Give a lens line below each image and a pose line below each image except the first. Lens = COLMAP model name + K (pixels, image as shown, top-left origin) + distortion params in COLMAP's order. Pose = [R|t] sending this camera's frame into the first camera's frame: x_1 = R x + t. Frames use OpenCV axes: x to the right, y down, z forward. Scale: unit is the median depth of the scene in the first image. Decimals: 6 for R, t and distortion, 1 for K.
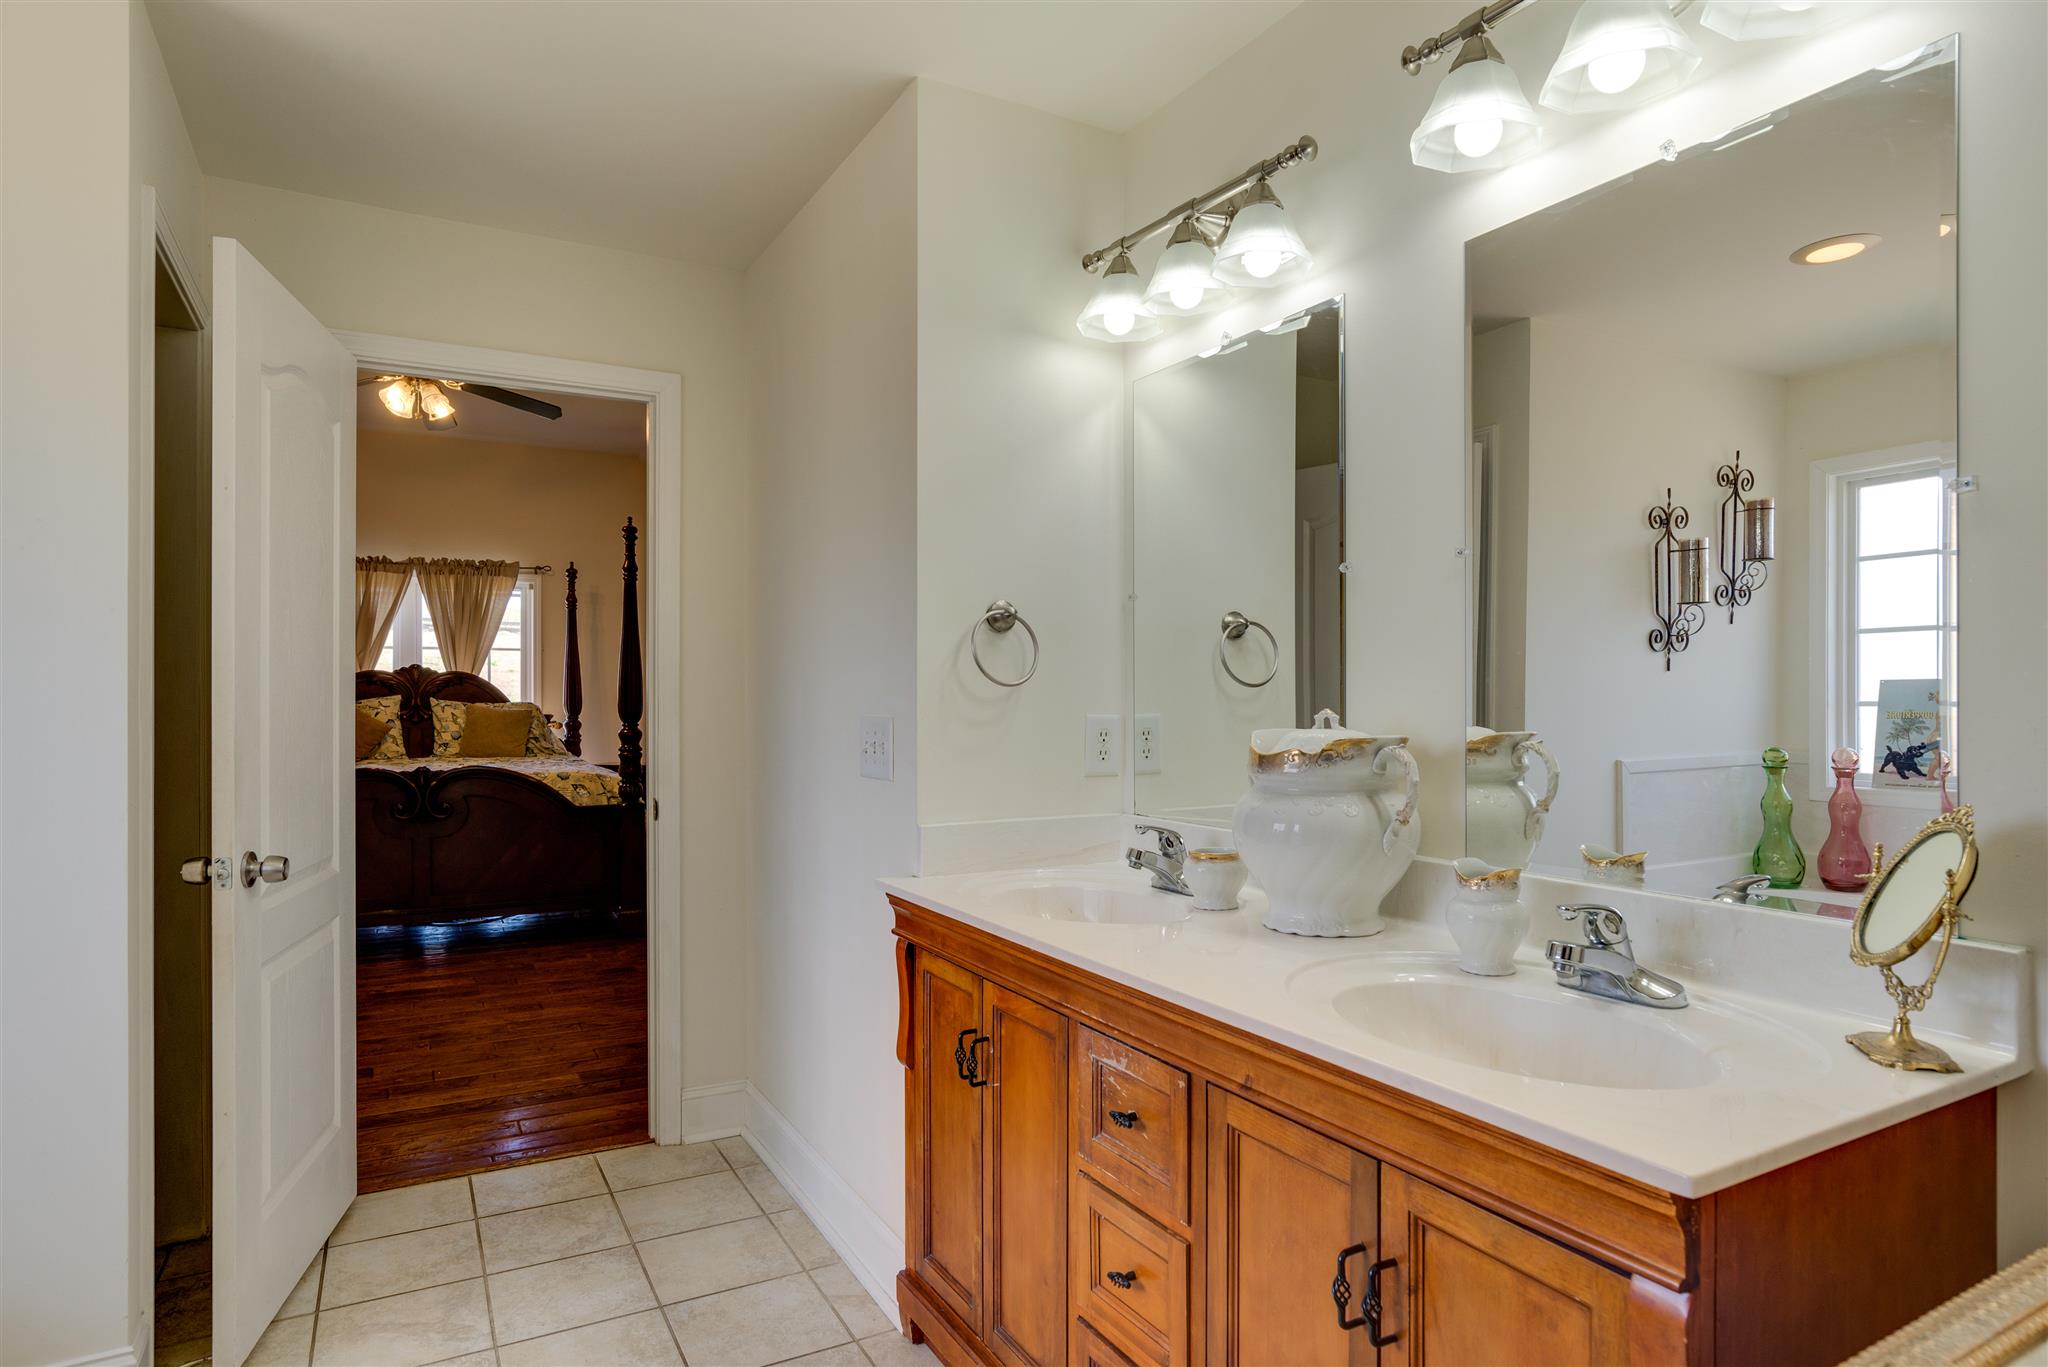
lens RADIAL K [[1115.5, 0, 1030.8], [0, 1115.5, 691.6], [0, 0, 1]] dist [-0.001300, 0.000032]
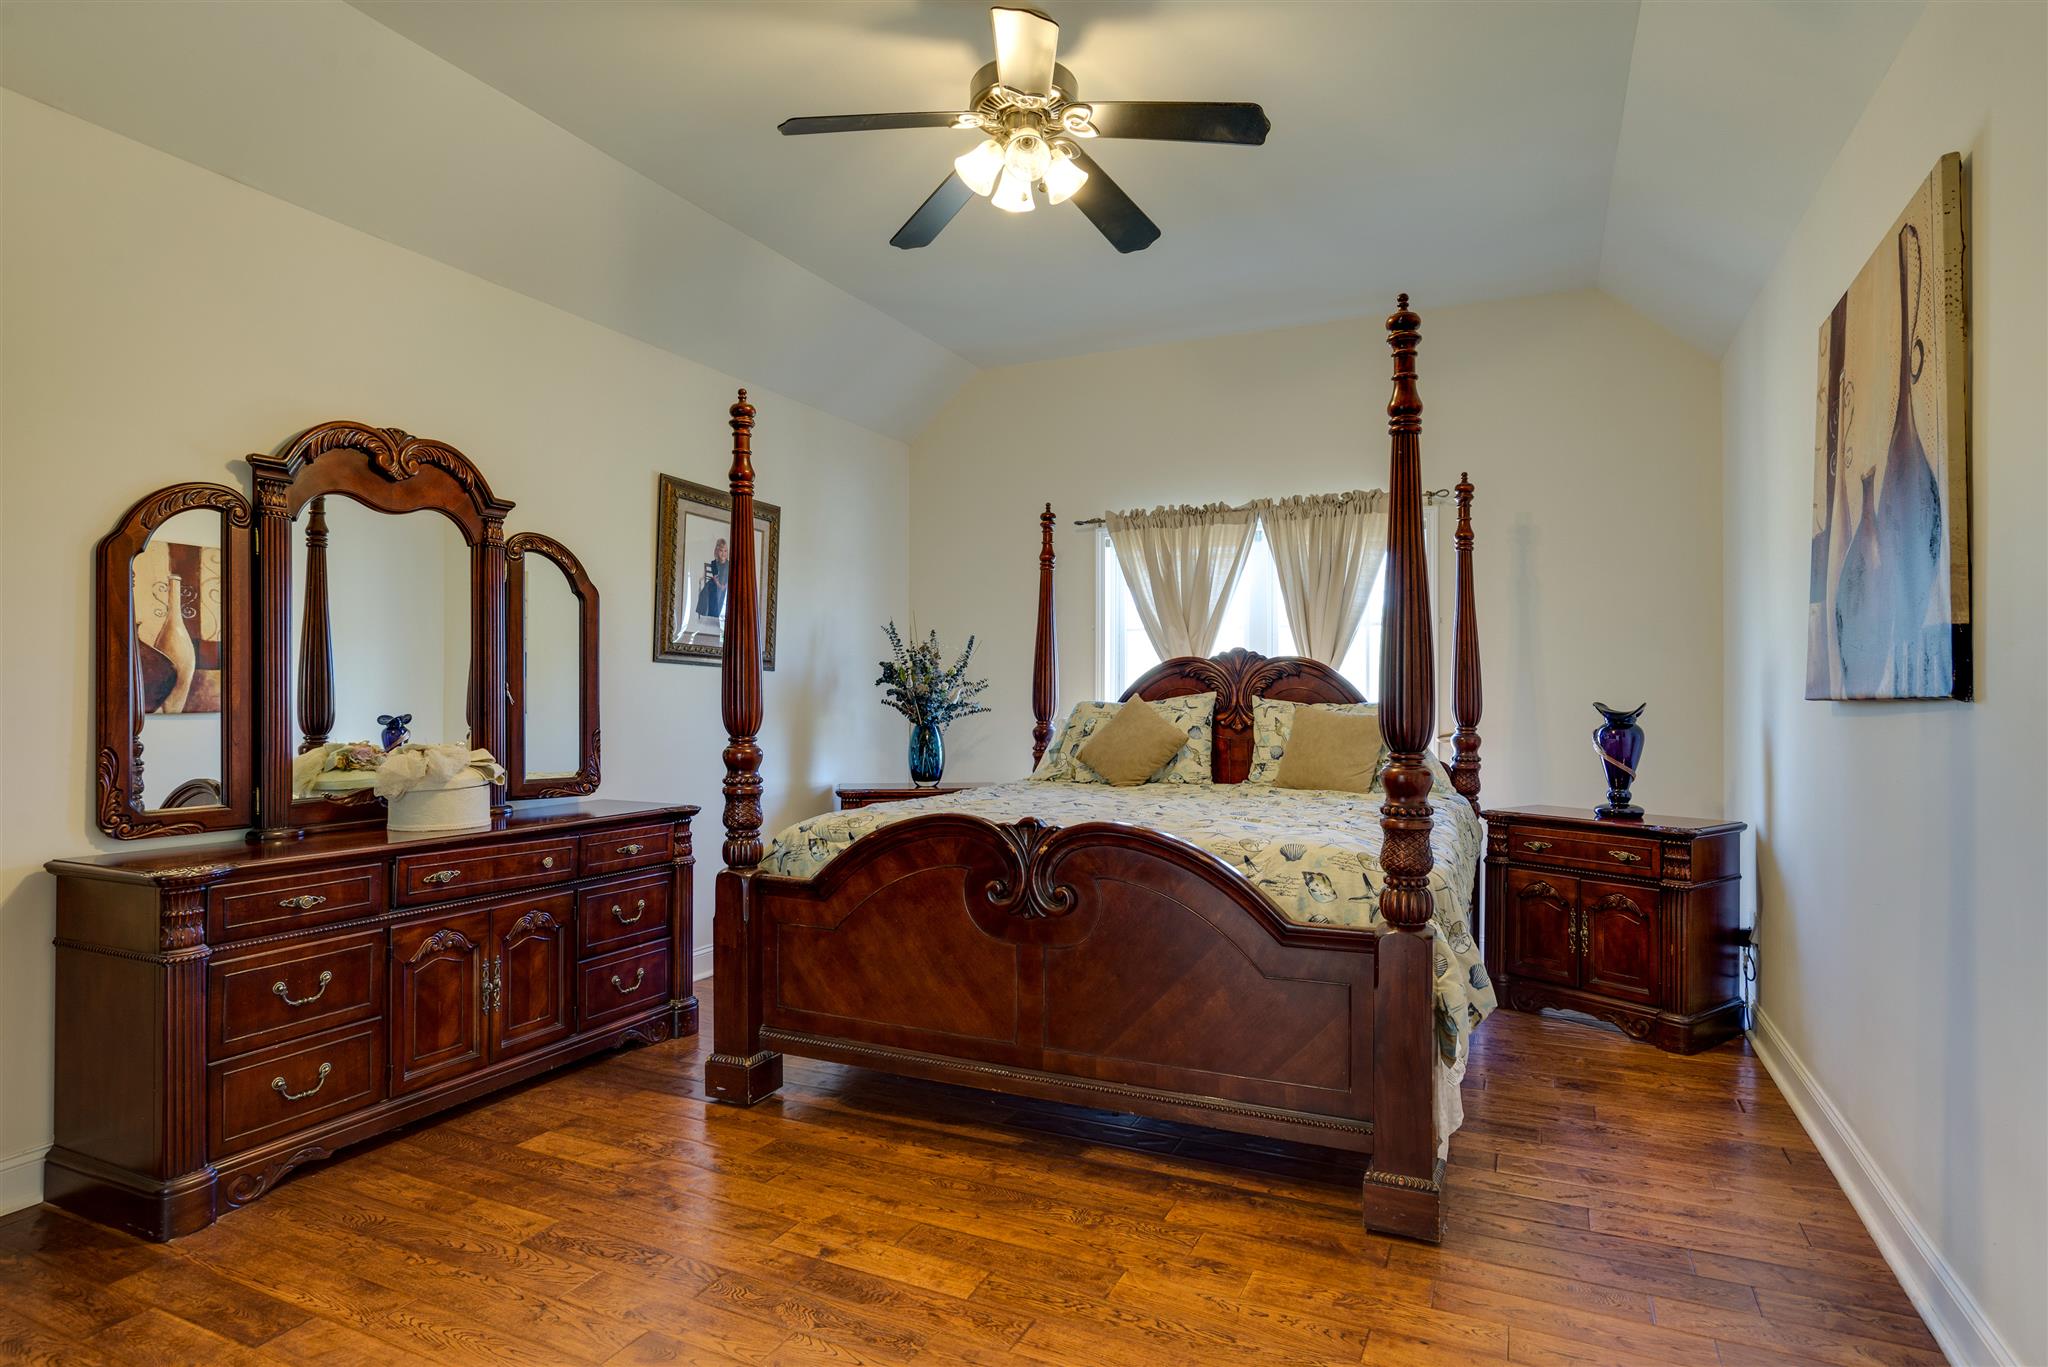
lens RADIAL K [[1115.5, 0, 1028.4], [0, 1115.5, 692.2], [0, 0, 1]] dist [-0.001300, 0.000032]
pose [[0.595777, -0.000409, -0.803150, -0.069979], [0.001134, 0.999999, 0.000331, 0.002939], [0.803149, -0.001108, 0.595777, 0.478112]]
